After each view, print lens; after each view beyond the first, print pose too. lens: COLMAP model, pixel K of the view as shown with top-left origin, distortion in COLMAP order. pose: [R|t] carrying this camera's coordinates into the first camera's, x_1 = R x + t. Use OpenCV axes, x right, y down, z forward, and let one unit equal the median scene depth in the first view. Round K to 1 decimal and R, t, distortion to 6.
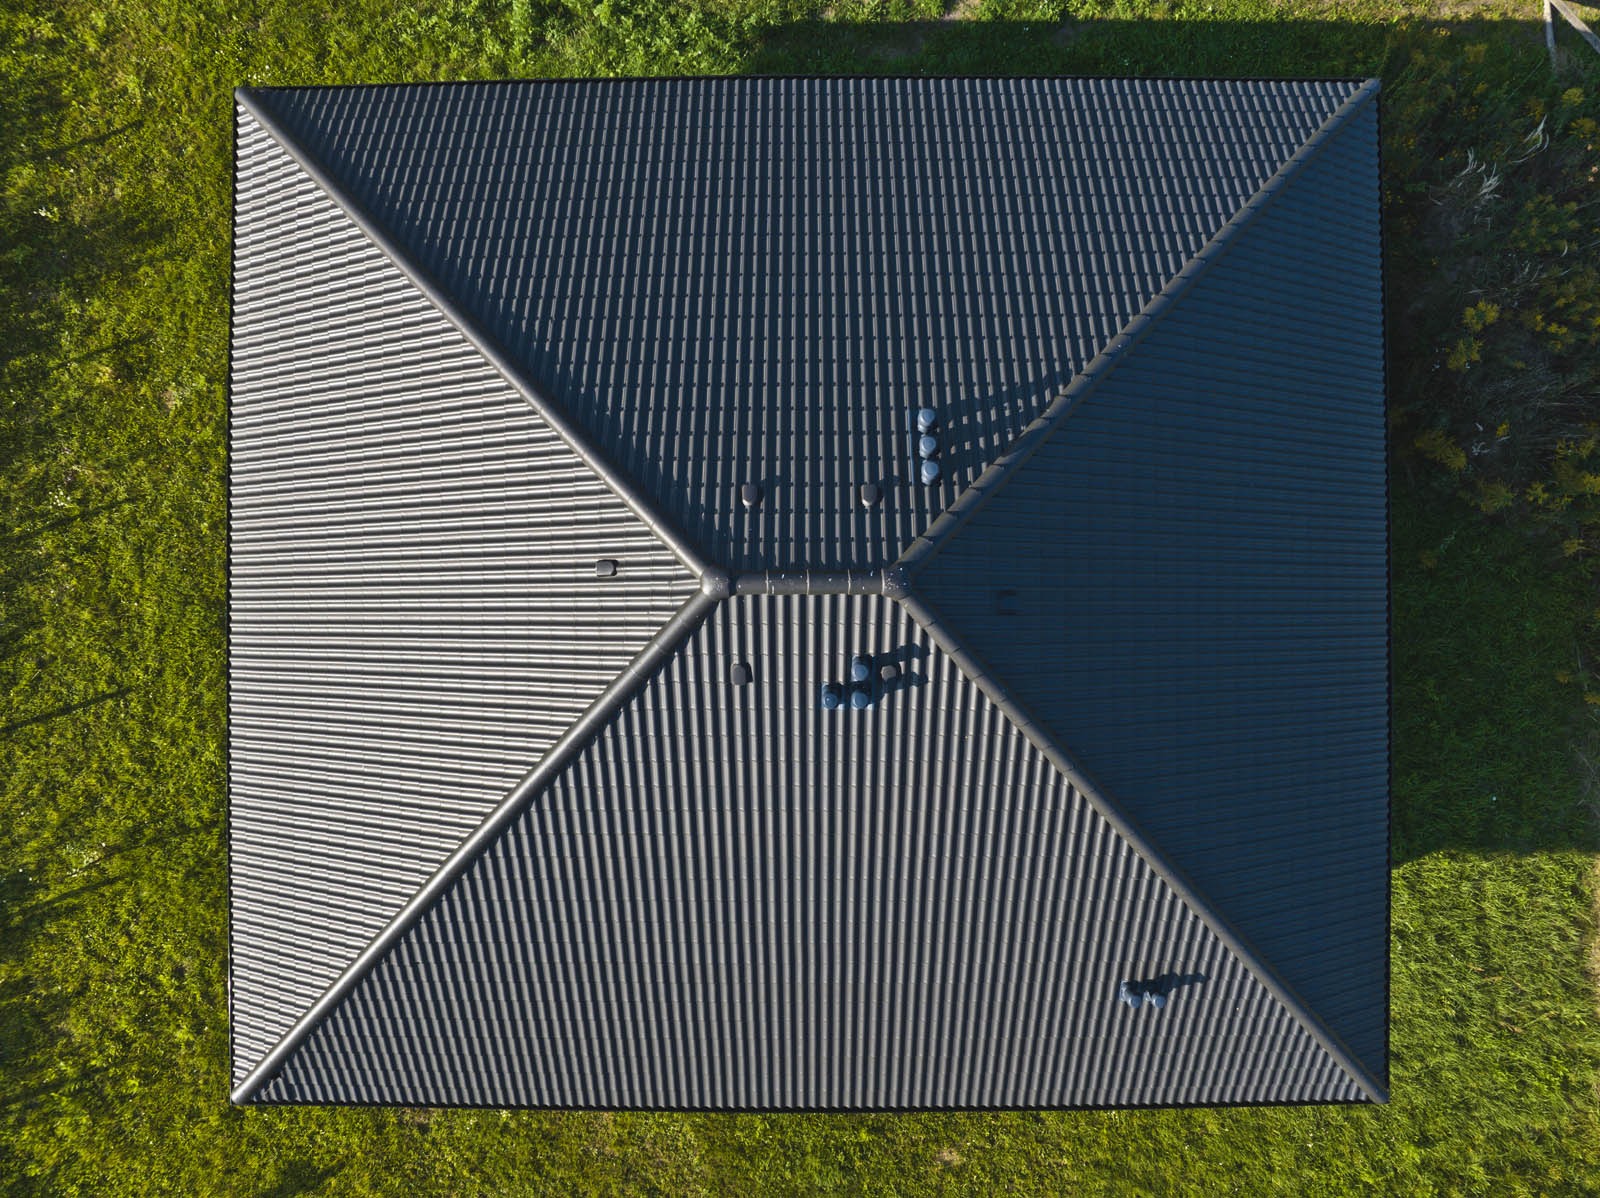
lens RADIAL K [[1119.0, 0, 800.0], [0, 1119.0, 599.0], [0, 0, 1]] dist [-0.000788, -0.000515]
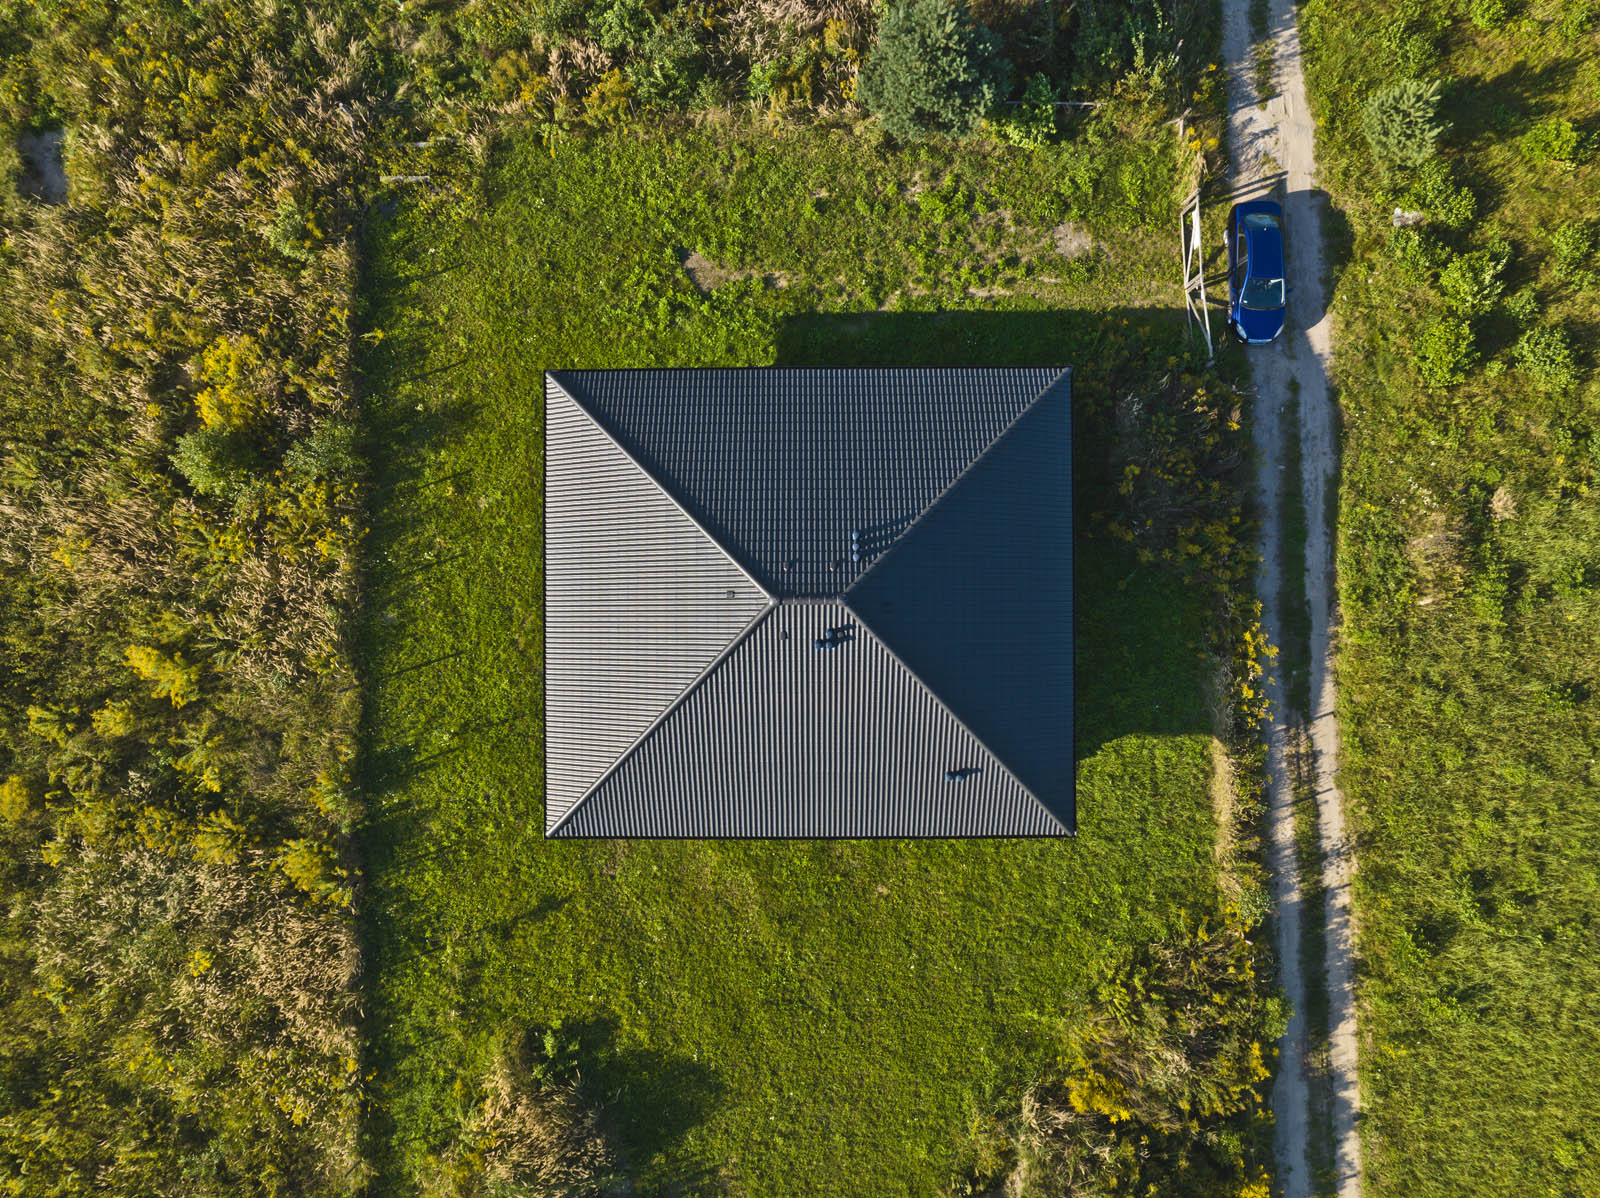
lens RADIAL K [[1119.0, 0, 800.0], [0, 1119.0, 599.0], [0, 0, 1]] dist [-0.000788, -0.000515]
pose [[0.999998, -0.000959, -0.001712, -0.005881], [0.000954, 0.999995, -0.003041, -0.005811], [0.001715, 0.003039, 0.999994, -0.963642]]
